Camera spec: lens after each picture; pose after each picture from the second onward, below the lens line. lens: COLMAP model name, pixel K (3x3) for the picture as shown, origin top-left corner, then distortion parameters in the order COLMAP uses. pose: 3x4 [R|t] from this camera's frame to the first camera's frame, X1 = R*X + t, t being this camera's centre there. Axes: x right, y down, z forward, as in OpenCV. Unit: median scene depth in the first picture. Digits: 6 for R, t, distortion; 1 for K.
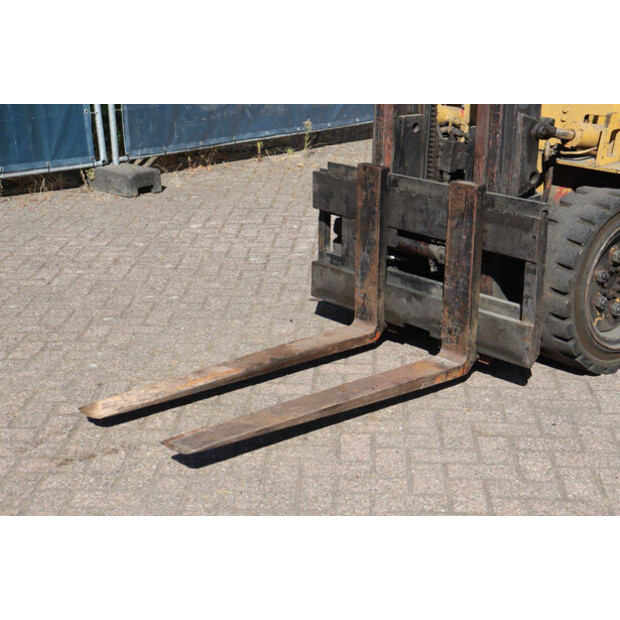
lens RADIAL K [[1191.1, 0, 312.1], [0, 1191.1, 307.8], [0, 0, 1]] dist [0.224164, 0.000000]
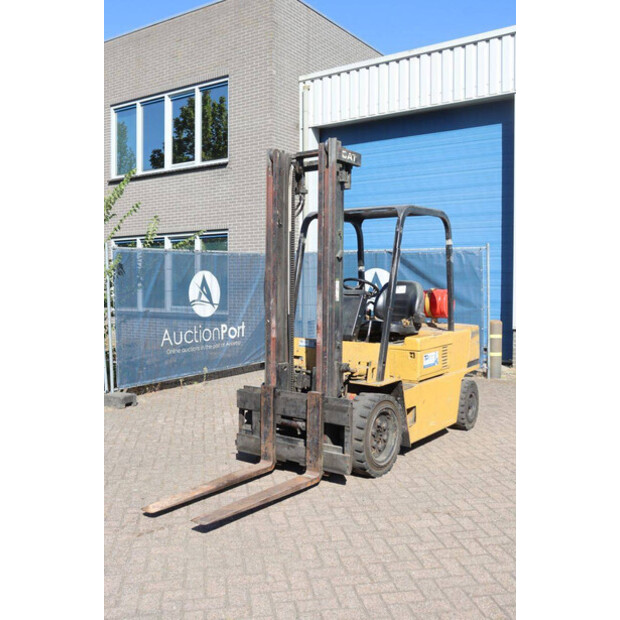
lens RADIAL K [[634.9, 0, 307.0], [0, 634.9, 309.9], [0, 0, 1]] dist [-0.055819, 0.000000]
pose [[0.976045, -0.009676, 0.217354, -0.131844], [0.061937, 0.970032, -0.234949, 0.021464], [-0.208567, 0.242783, 0.947394, -0.139591]]
